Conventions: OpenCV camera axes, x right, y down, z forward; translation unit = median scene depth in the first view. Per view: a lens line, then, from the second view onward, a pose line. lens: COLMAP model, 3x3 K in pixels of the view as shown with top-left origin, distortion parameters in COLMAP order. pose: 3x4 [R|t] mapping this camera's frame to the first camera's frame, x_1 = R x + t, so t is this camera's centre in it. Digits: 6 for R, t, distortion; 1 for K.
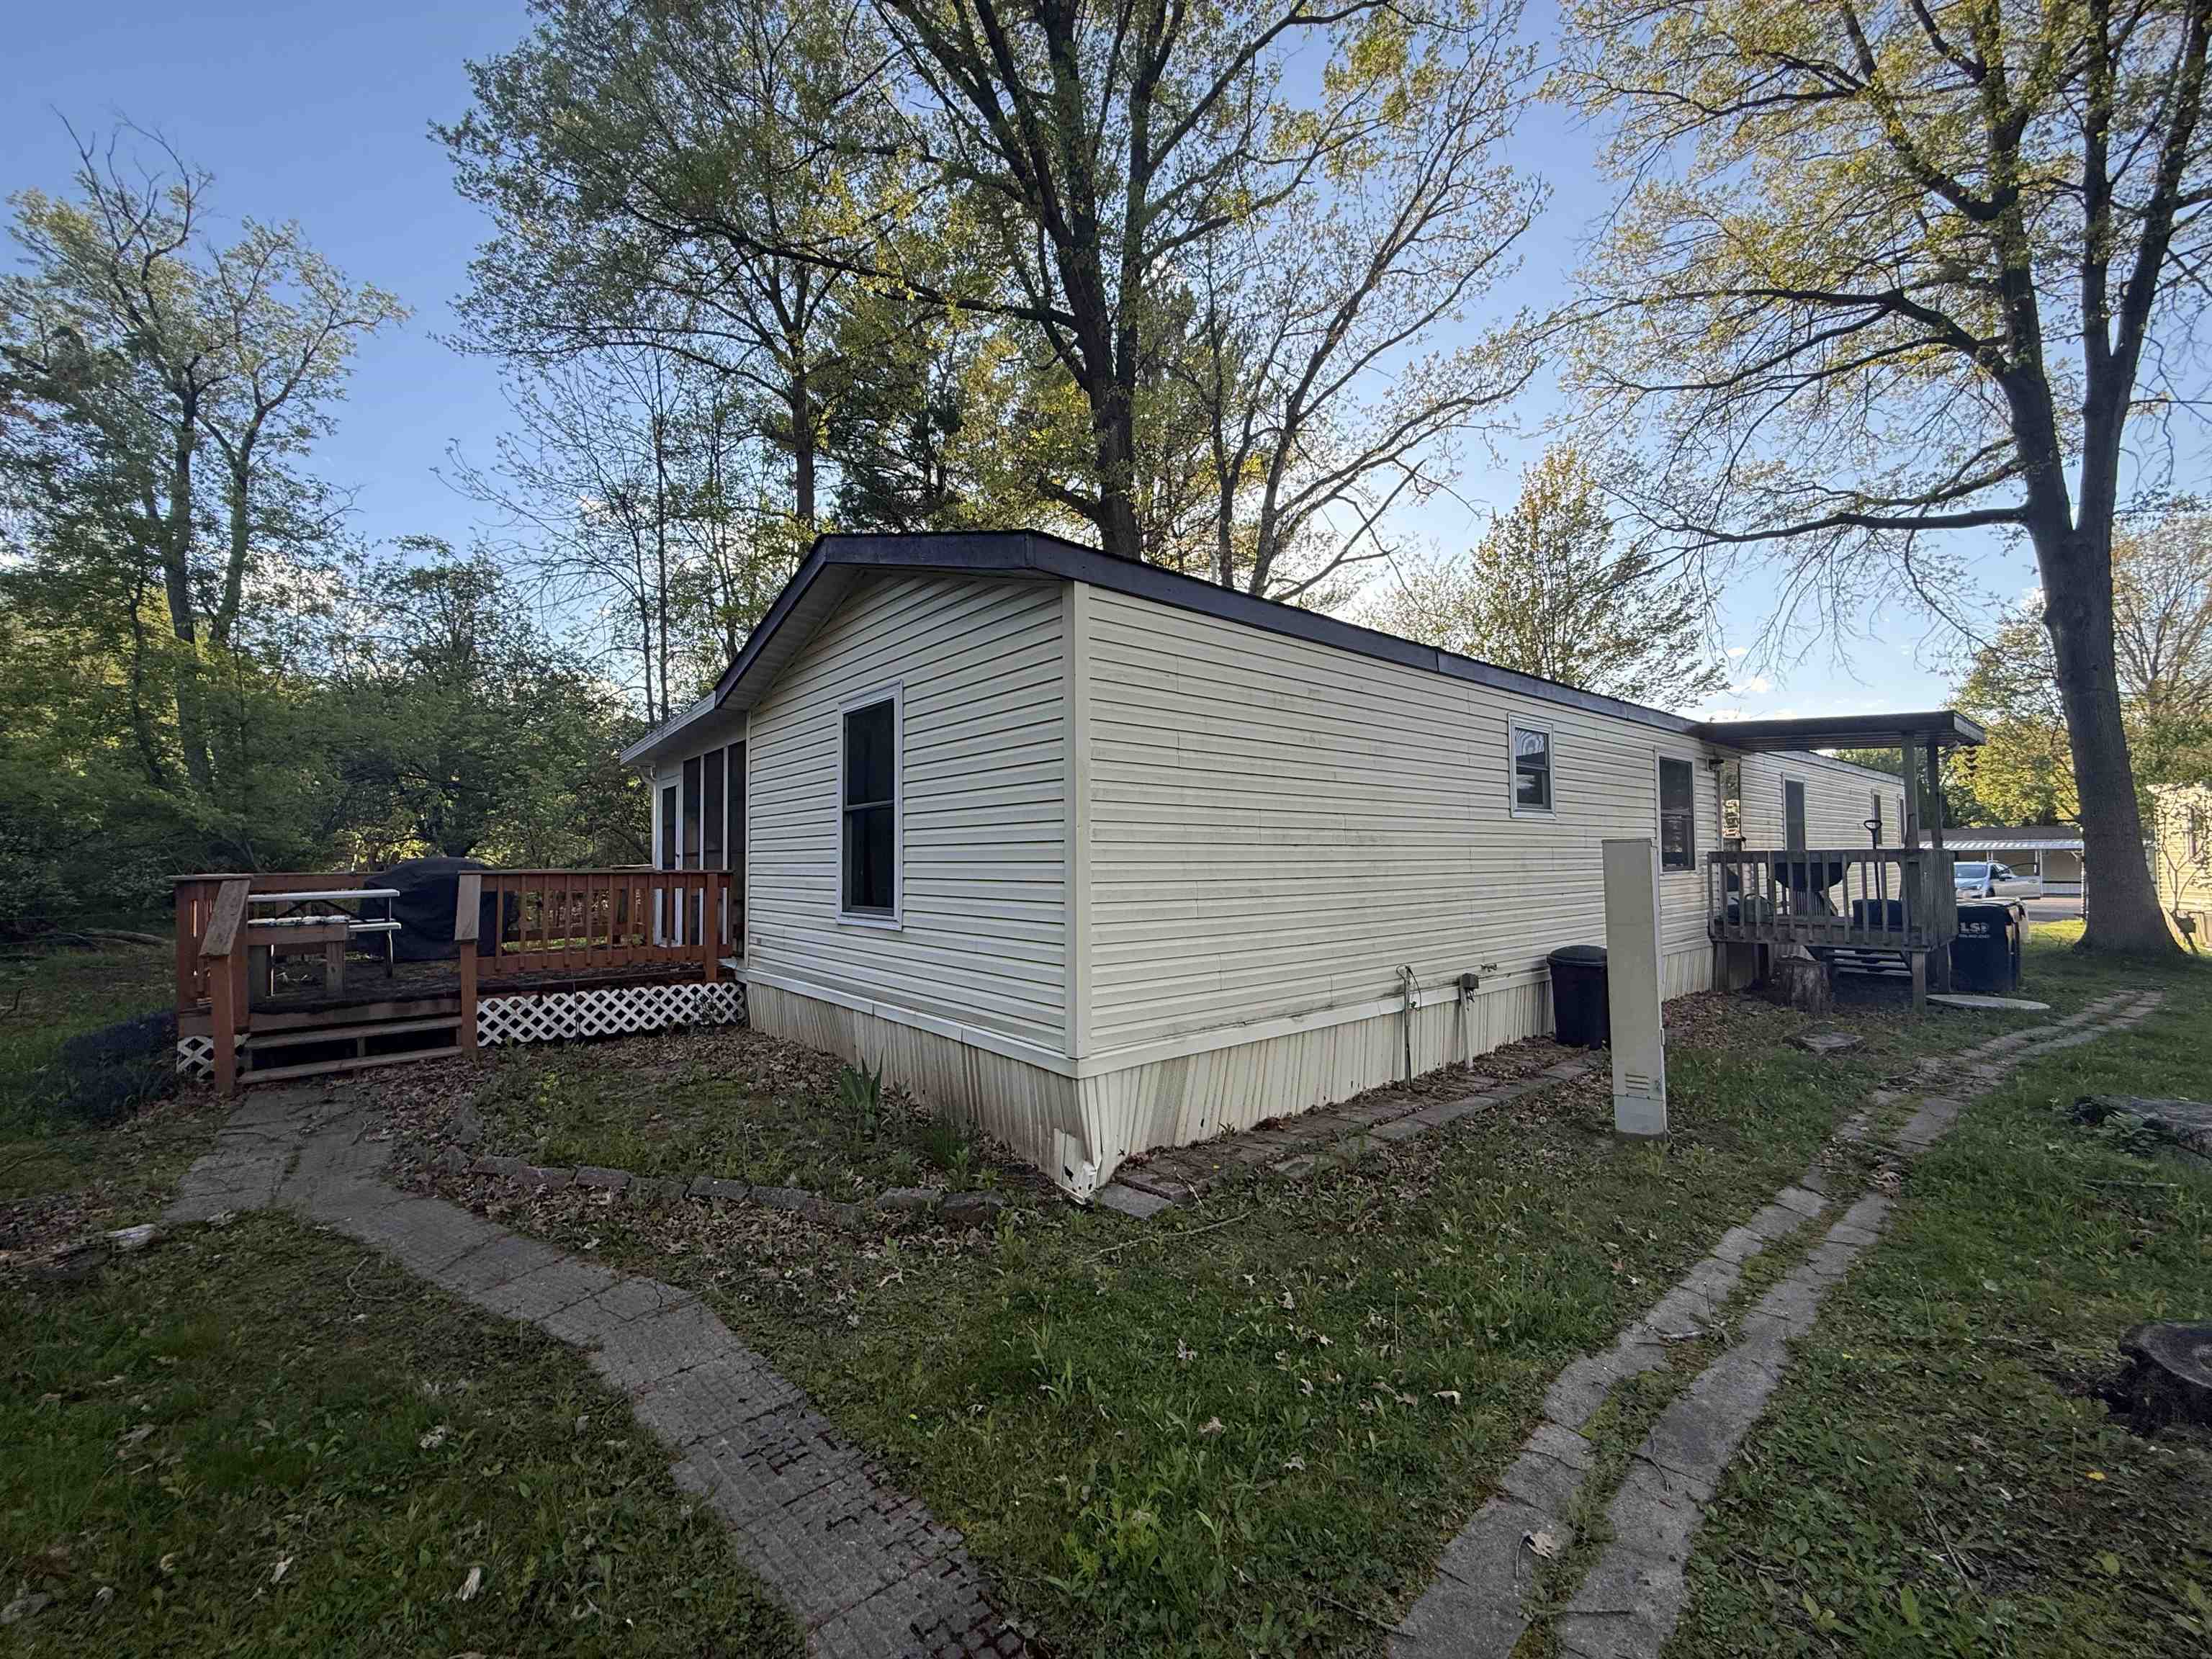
lens RADIAL K [[886.8, 0, 1106.5], [0, 886.8, 828.7], [0, 0, 1]] dist [0.001319, -0.000197]
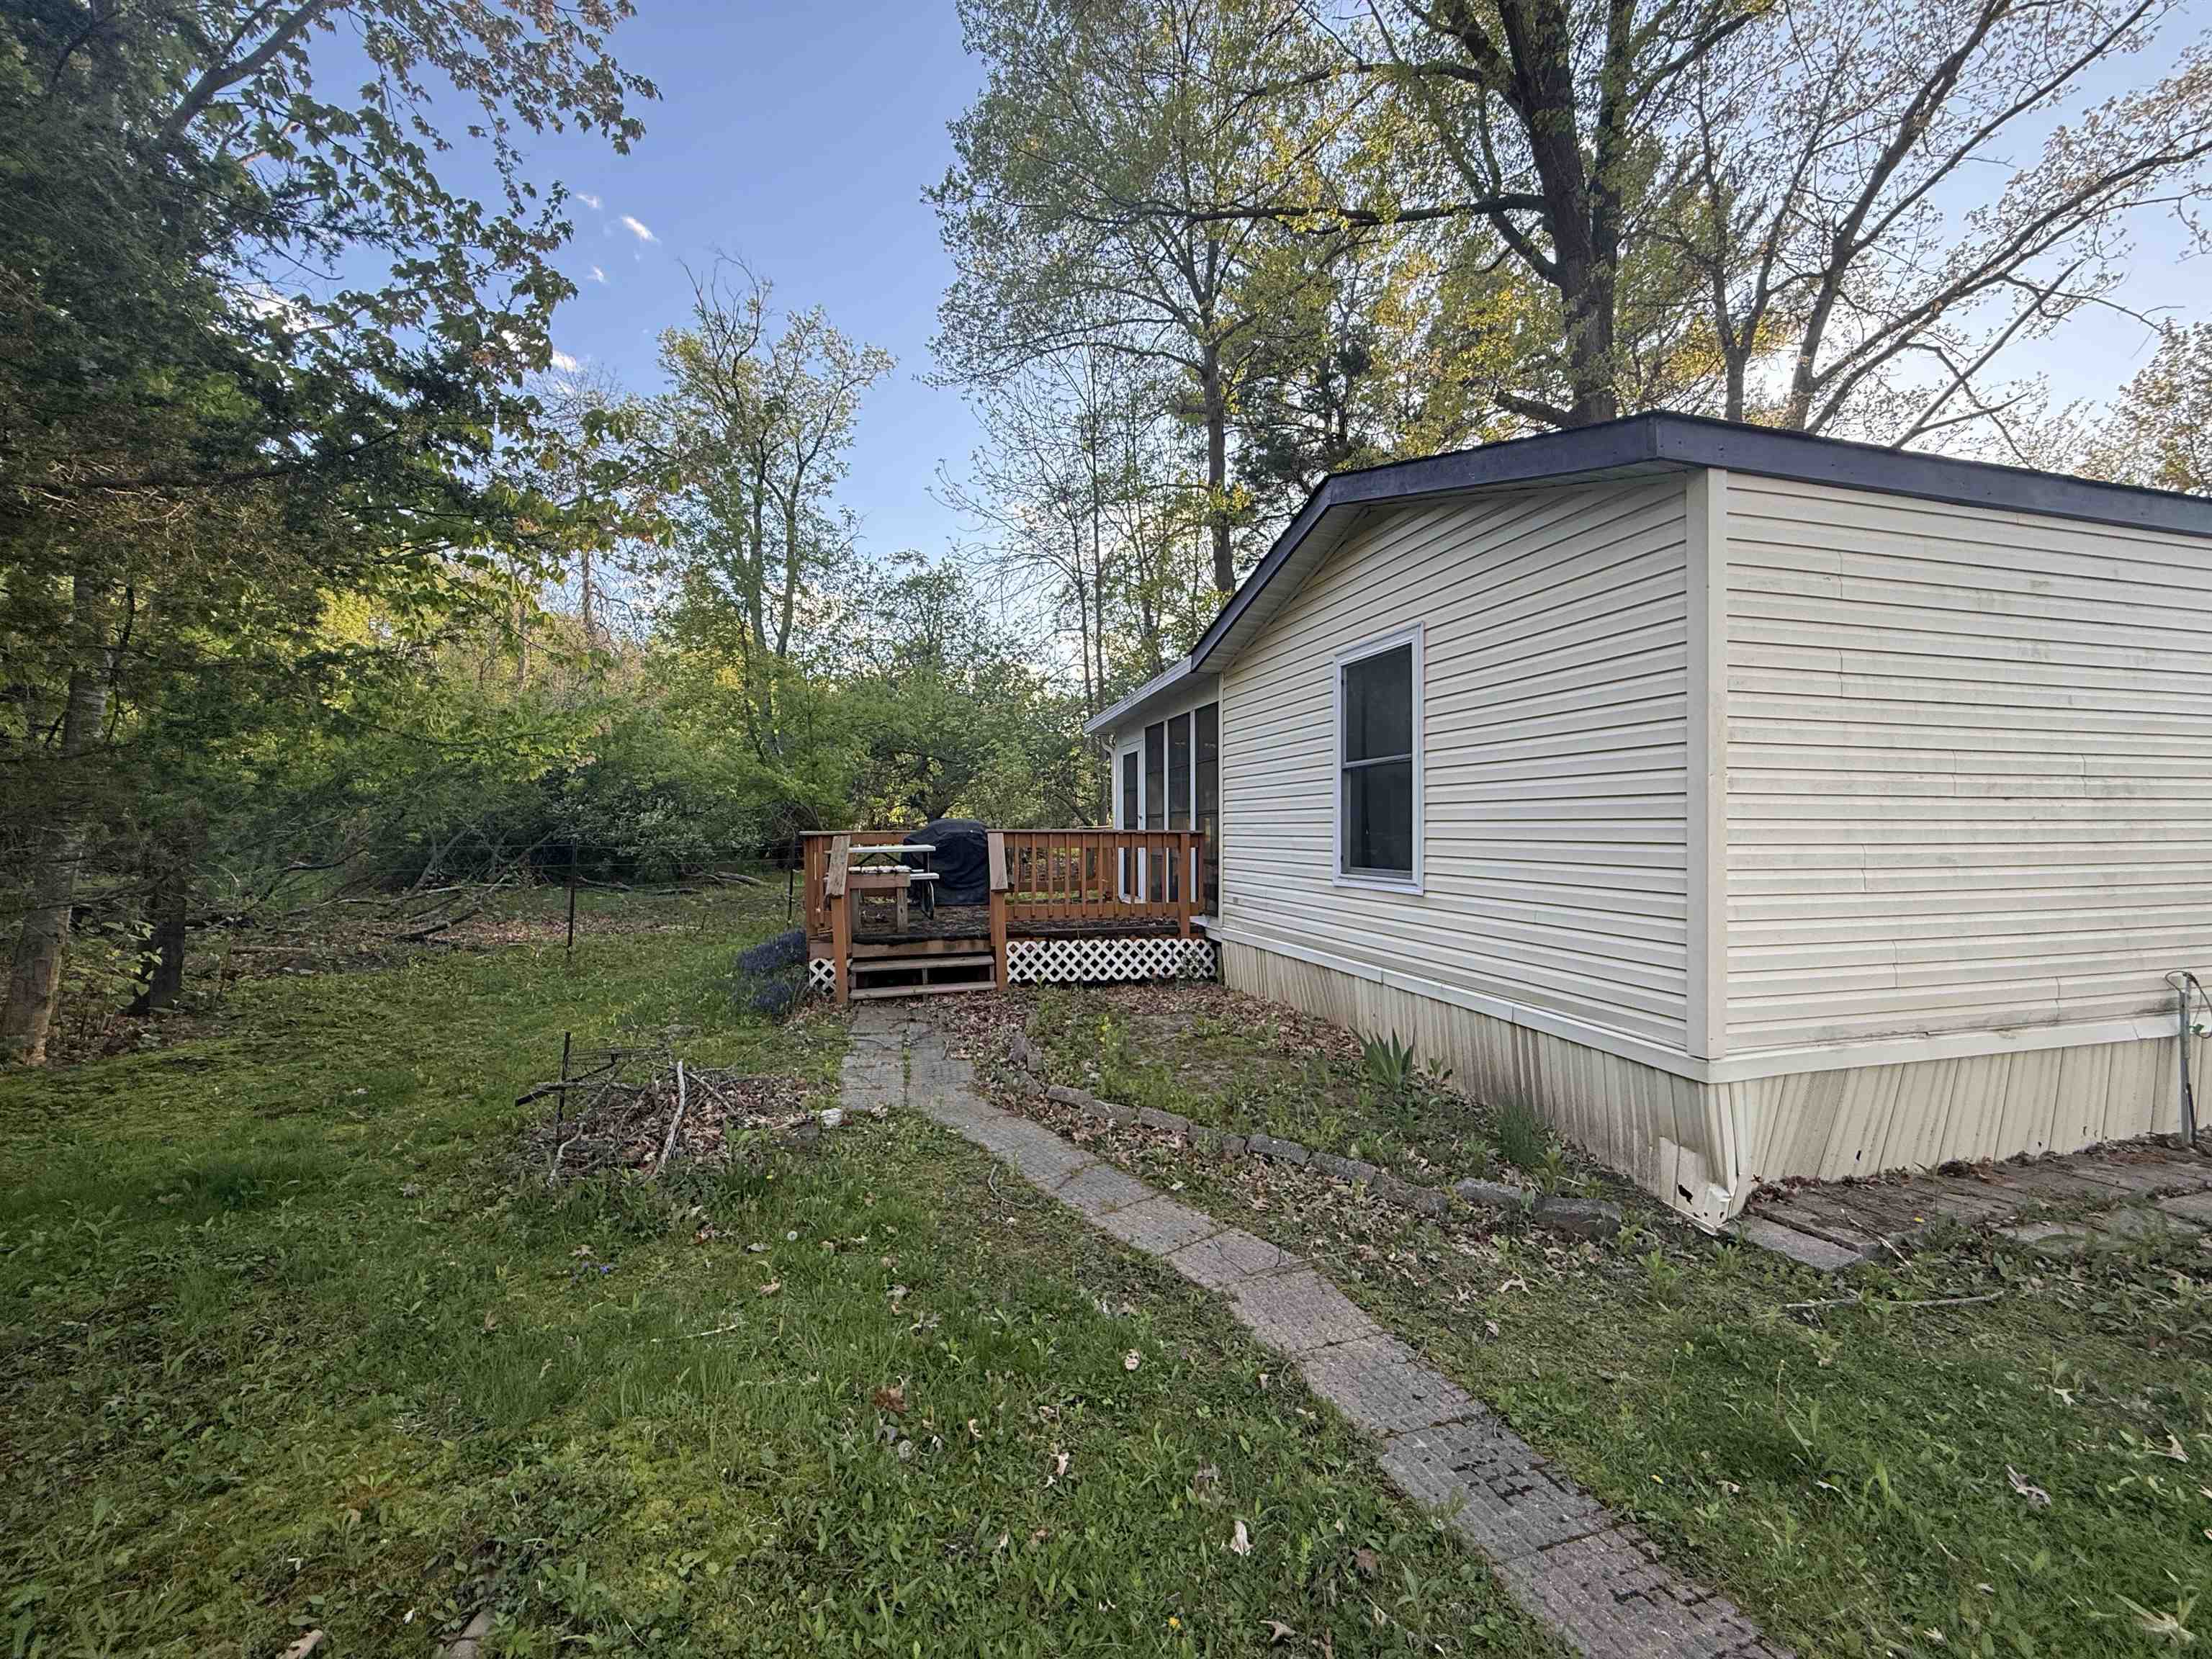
lens RADIAL K [[886.8, 0, 1095.6], [0, 886.8, 827.3], [0, 0, 1]] dist [0.001319, -0.000197]
pose [[0.910550, 0.004056, -0.413379, -0.132621], [0.011510, 0.999315, 0.035158, 0.006470], [0.413238, -0.036771, 0.909880, 0.017990]]
